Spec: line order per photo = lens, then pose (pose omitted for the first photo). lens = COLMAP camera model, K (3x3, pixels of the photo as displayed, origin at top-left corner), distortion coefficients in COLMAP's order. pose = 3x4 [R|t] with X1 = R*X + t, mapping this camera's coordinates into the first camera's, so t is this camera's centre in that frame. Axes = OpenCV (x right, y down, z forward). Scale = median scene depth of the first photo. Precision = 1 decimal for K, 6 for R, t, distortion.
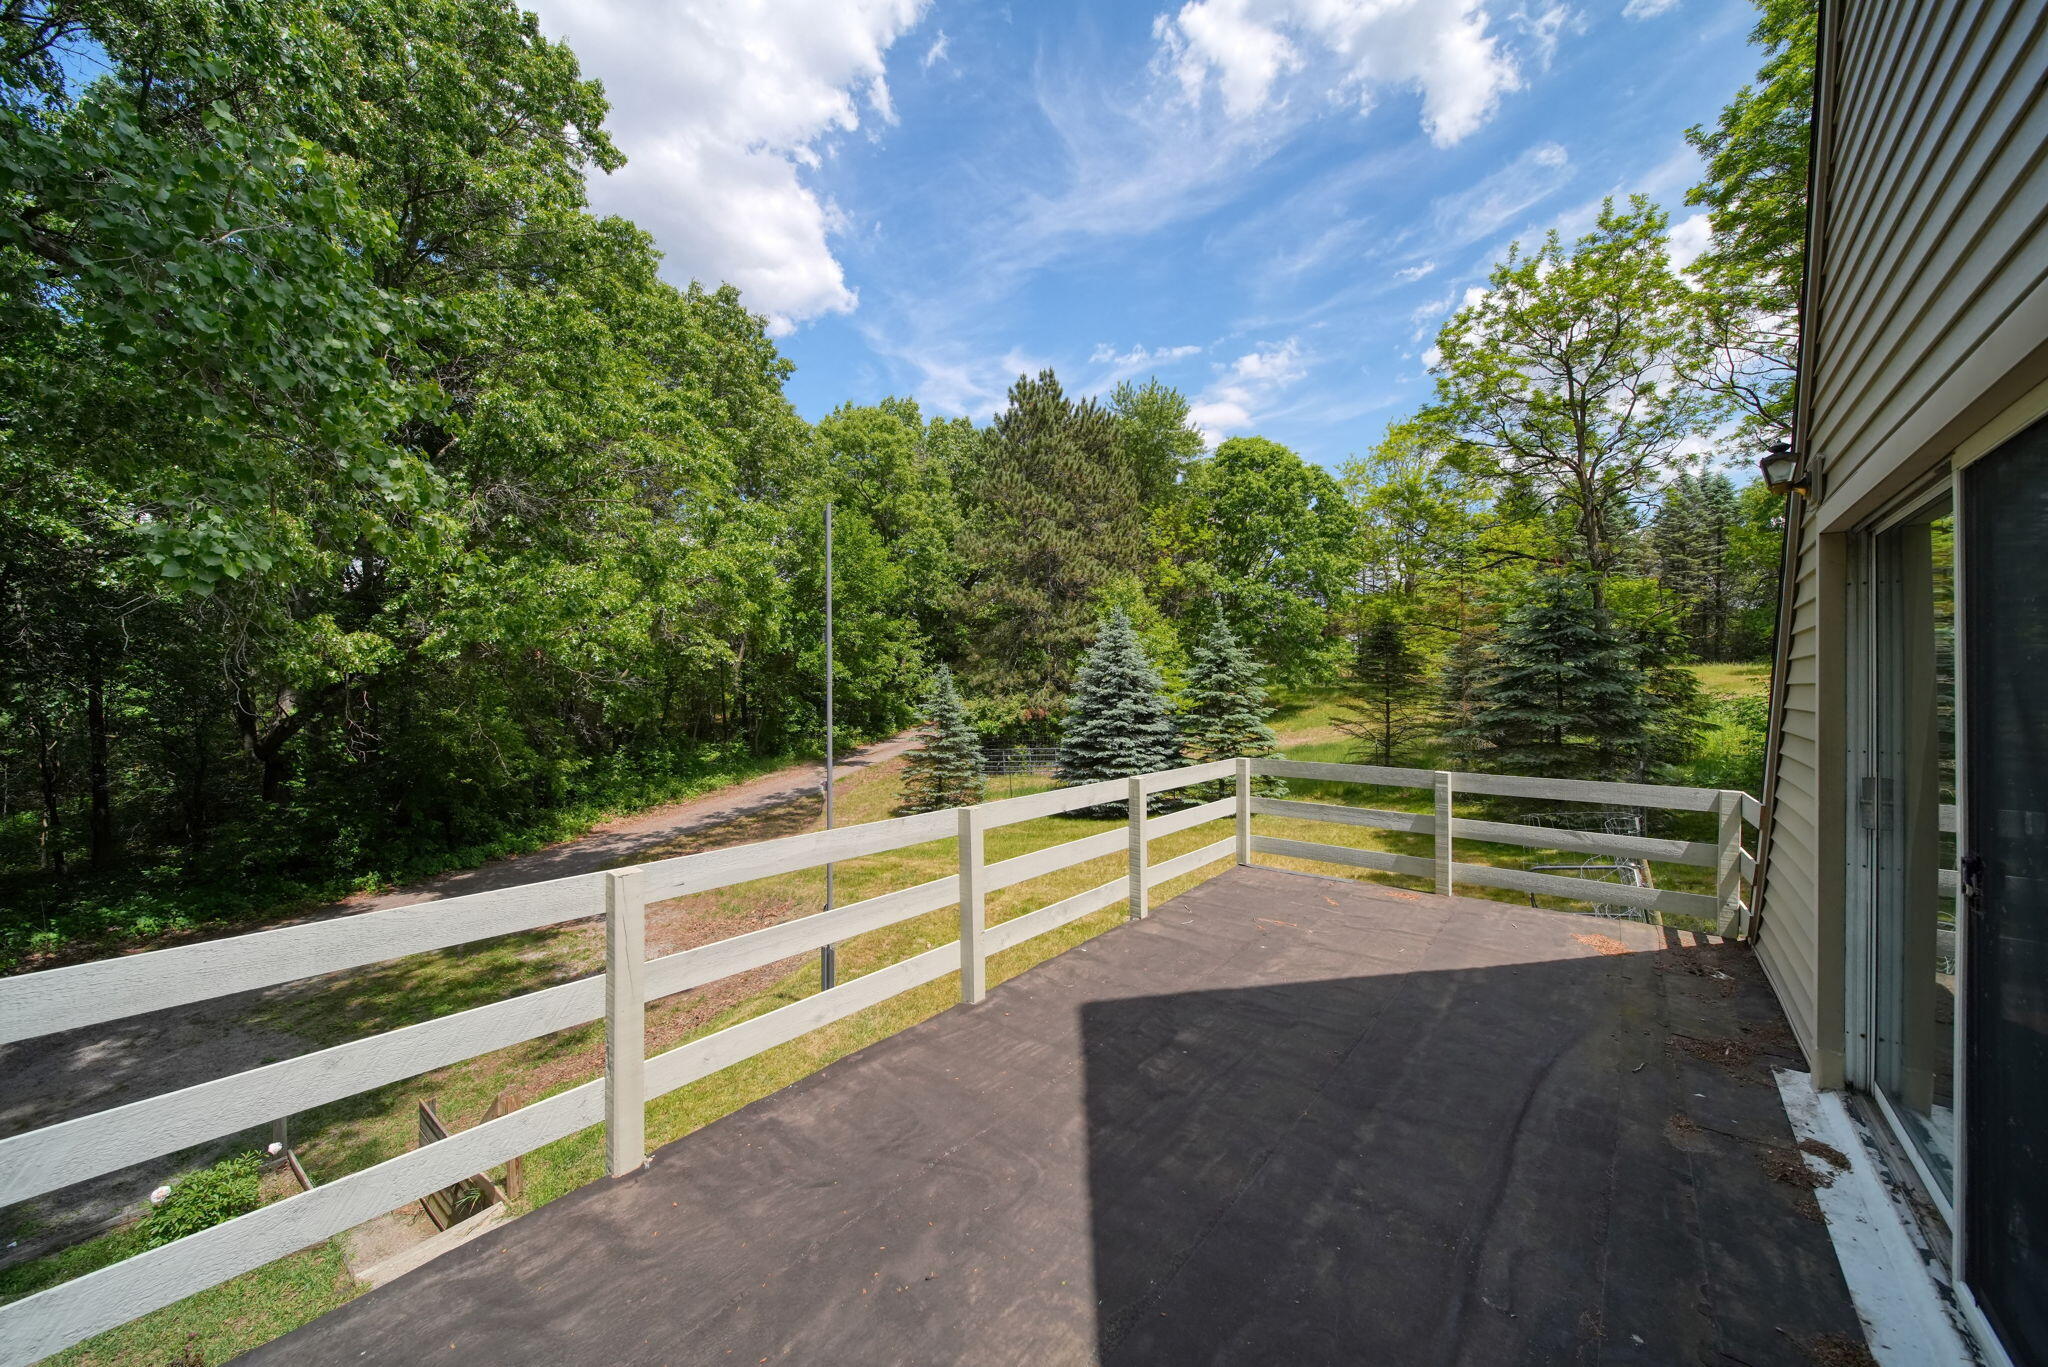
lens RADIAL K [[731.3, 0, 1029.0], [0, 731.3, 688.1], [0, 0, 1]] dist [-0.002552, -0.000725]
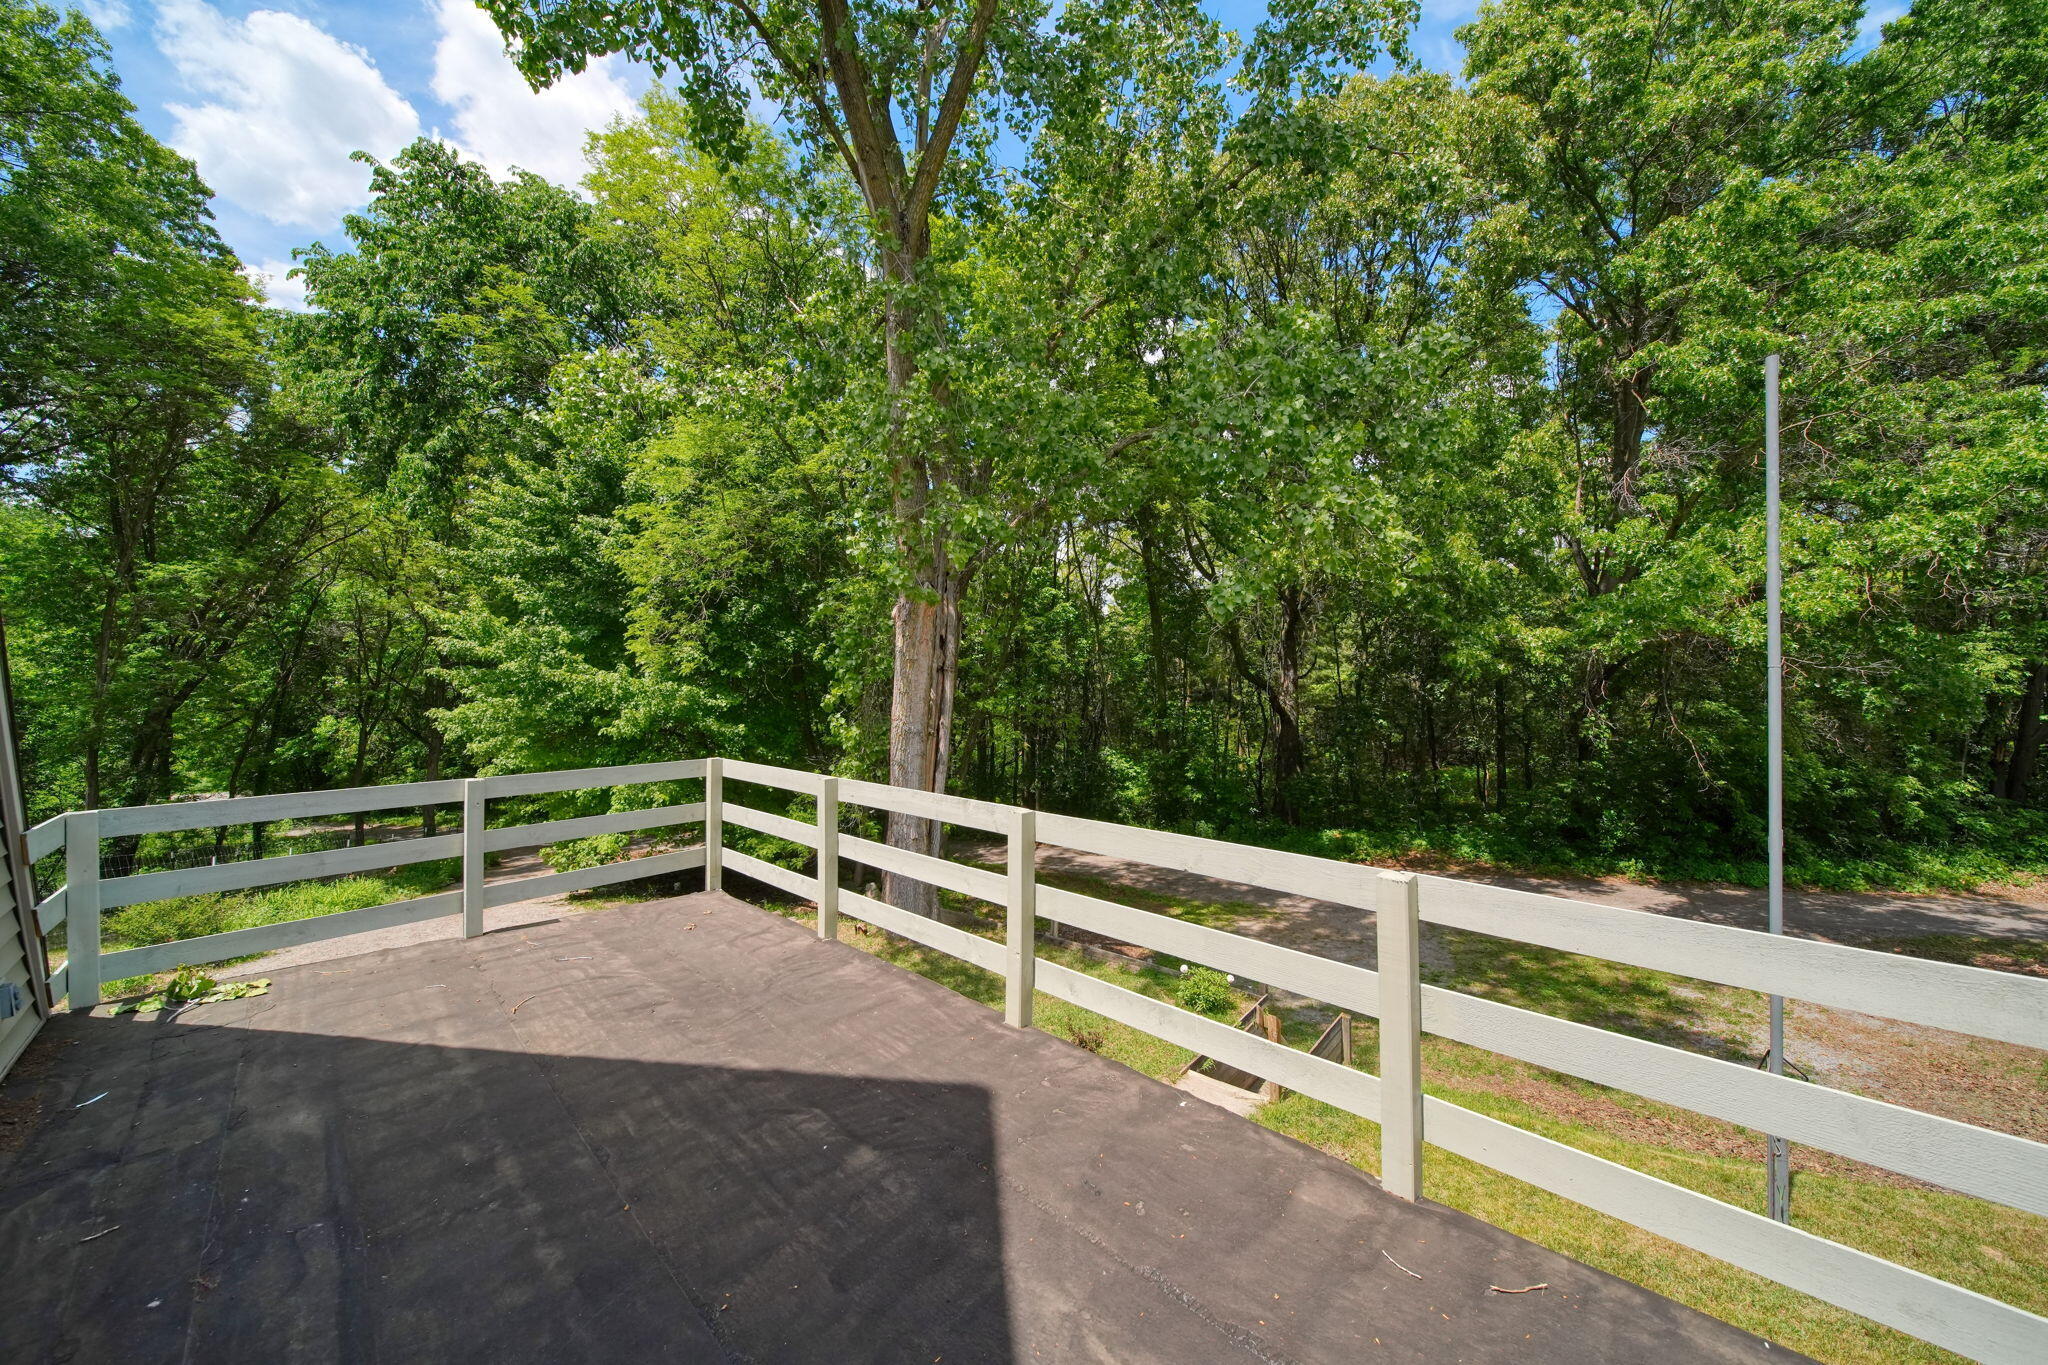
lens RADIAL K [[731.3, 0, 1026.8], [0, 731.3, 679.2], [0, 0, 1]] dist [-0.002552, -0.000725]
pose [[-0.082170, 0.000180, -0.996618, 0.868891], [0.001190, 0.999999, 0.000083, 0.001062], [0.996618, -0.001180, -0.082170, 1.144667]]
